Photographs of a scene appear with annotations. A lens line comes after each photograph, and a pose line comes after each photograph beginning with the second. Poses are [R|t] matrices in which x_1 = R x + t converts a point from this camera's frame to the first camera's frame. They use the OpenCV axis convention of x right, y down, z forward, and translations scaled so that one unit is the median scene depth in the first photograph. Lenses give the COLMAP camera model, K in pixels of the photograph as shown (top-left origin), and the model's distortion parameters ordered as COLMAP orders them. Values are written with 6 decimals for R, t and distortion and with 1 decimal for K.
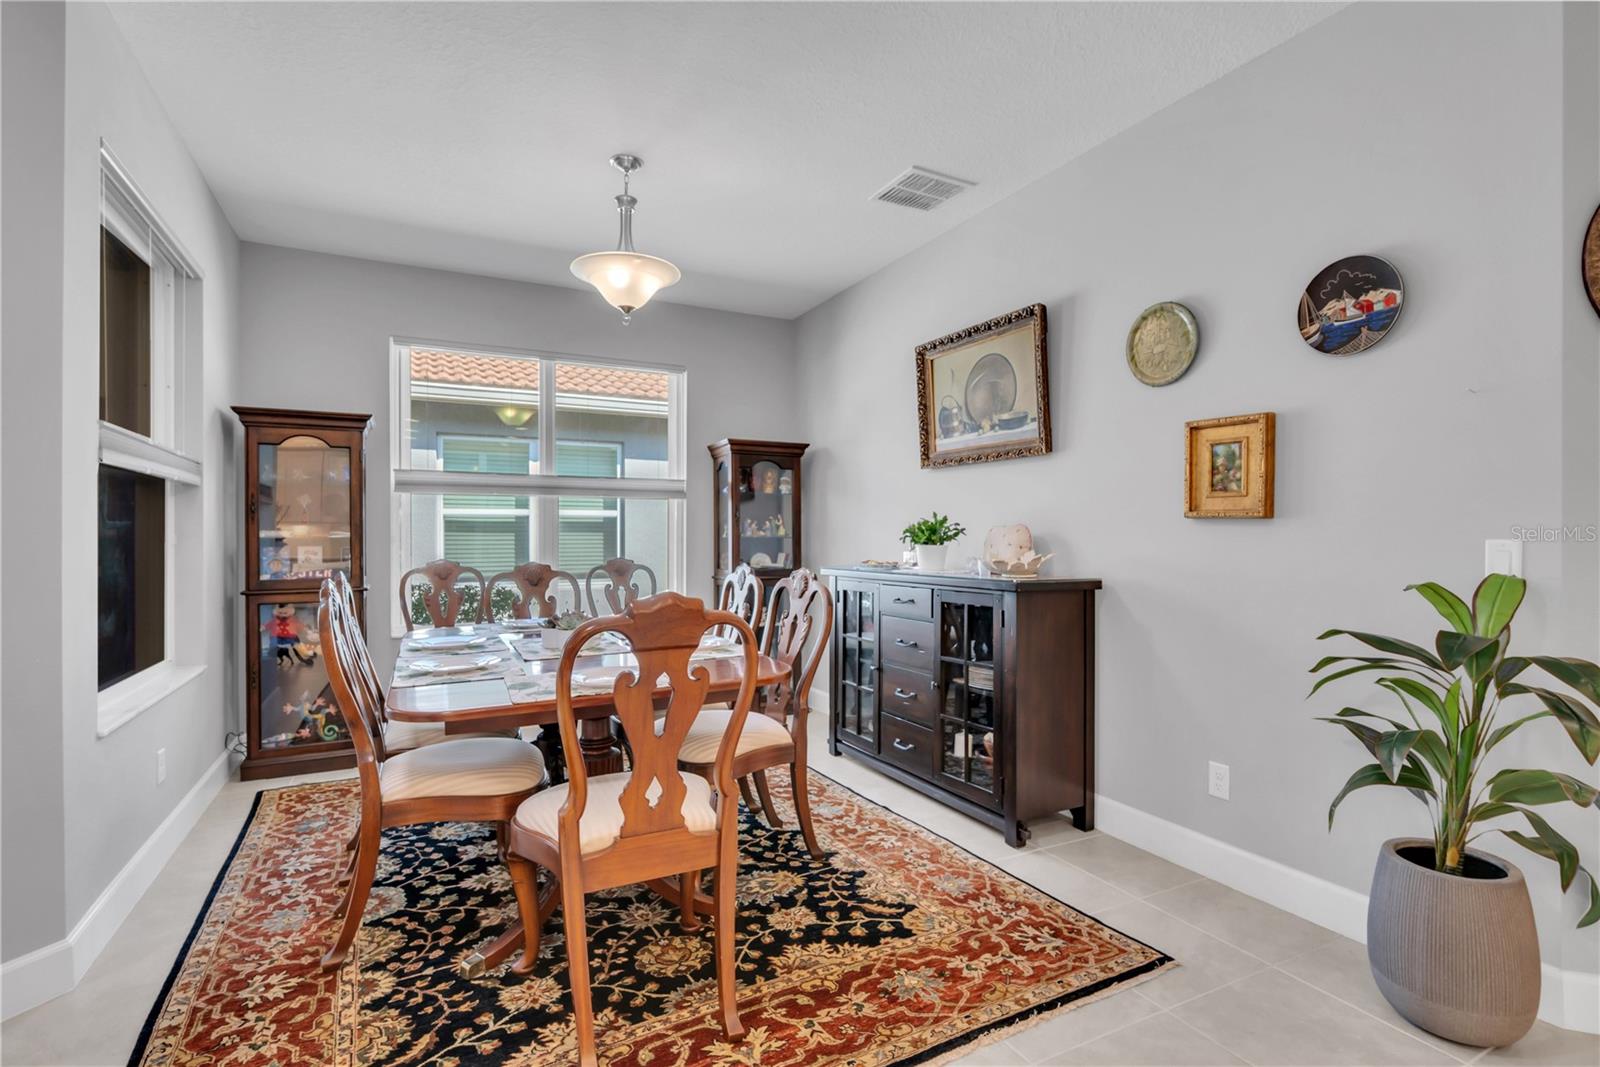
lens RADIAL K [[753.4, 0, 809.4], [0, 753.4, 538.6], [0, 0, 1]] dist [0.001373, -0.000862]
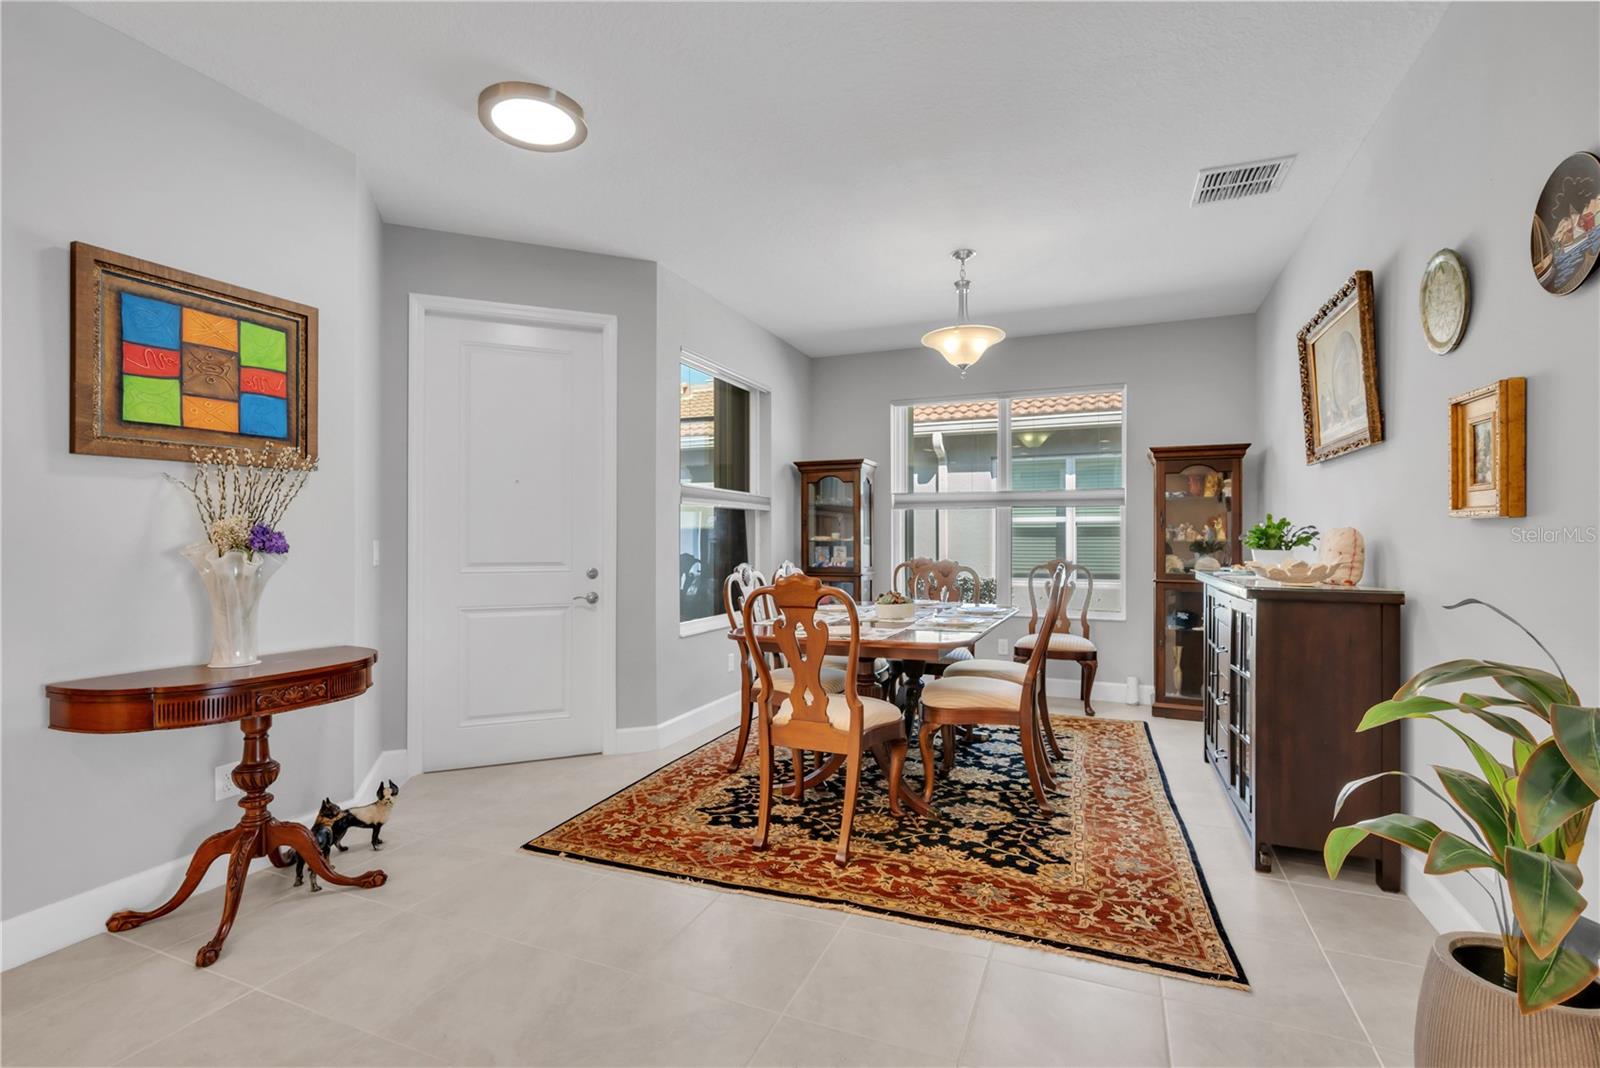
lens RADIAL K [[727.6, 0, 835.0], [0, 727.6, 544.8], [0, 0, 1]] dist [0.000400, -0.000071]
pose [[0.660189, 0.005126, -0.751082, 0.737515], [-0.002396, 0.999986, 0.004718, -0.001375], [0.751095, -0.001316, 0.660192, 0.000539]]
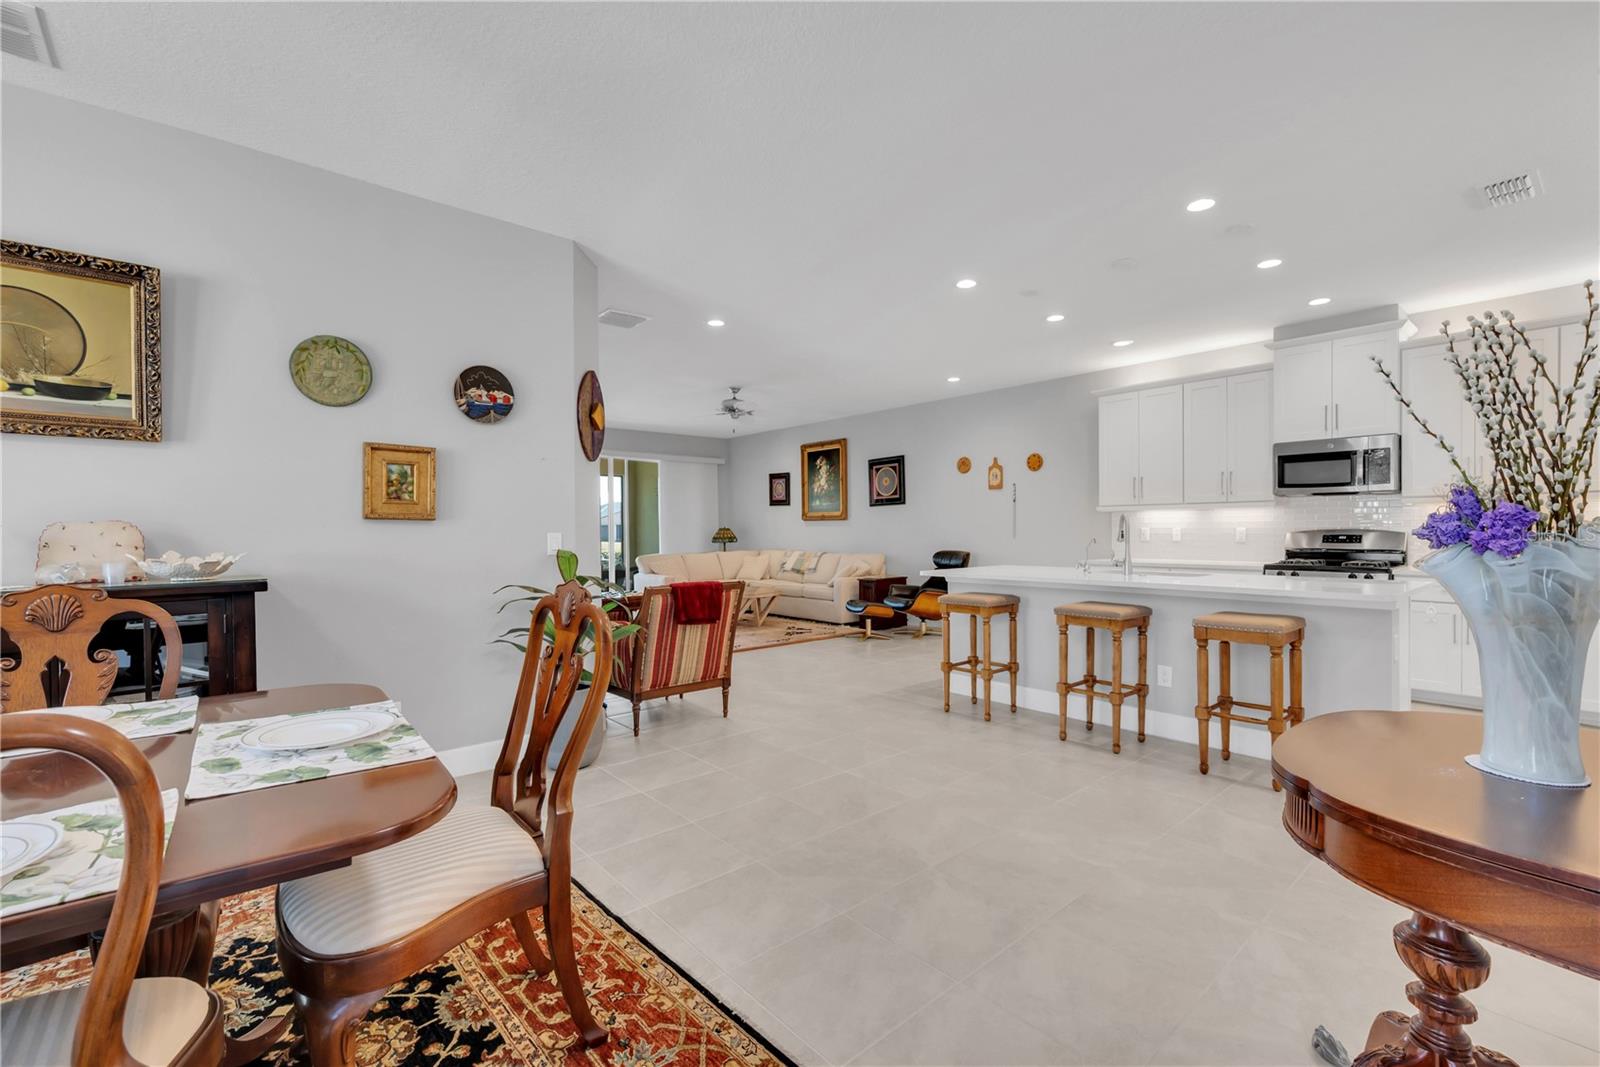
lens RADIAL K [[670.9, 0, 798.5], [0, 670.9, 537.0], [0, 0, 1]] dist [-0.002808, -0.000015]
pose [[-0.210484, -0.008278, 0.977562, -0.850646], [0.011693, 0.999871, 0.010984, 0.000005], [-0.977527, 0.013743, -0.210360, 0.603534]]
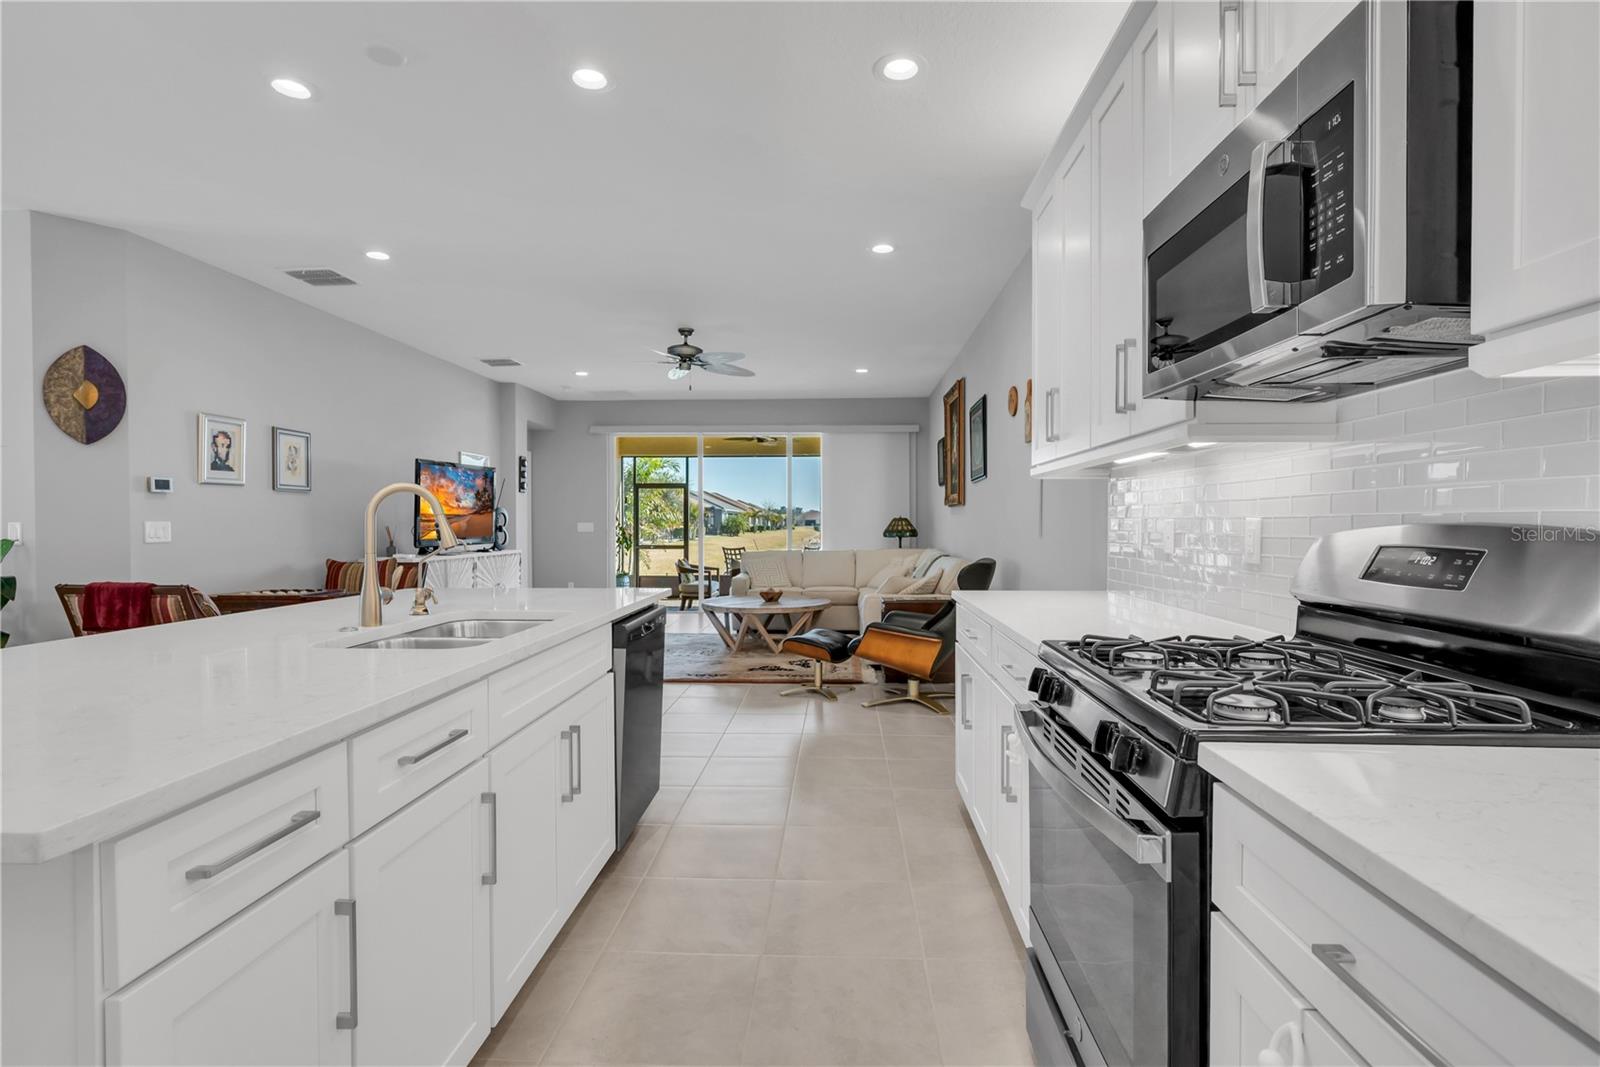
lens RADIAL K [[753.4, 0, 805.4], [0, 753.4, 528.5], [0, 0, 1]] dist [0.001373, -0.000862]
pose [[0.505469, -0.005490, 0.862827, -0.626184], [0.003501, 0.999985, 0.004312, 0.004476], [-0.862838, 0.000841, 0.505481, 0.163726]]
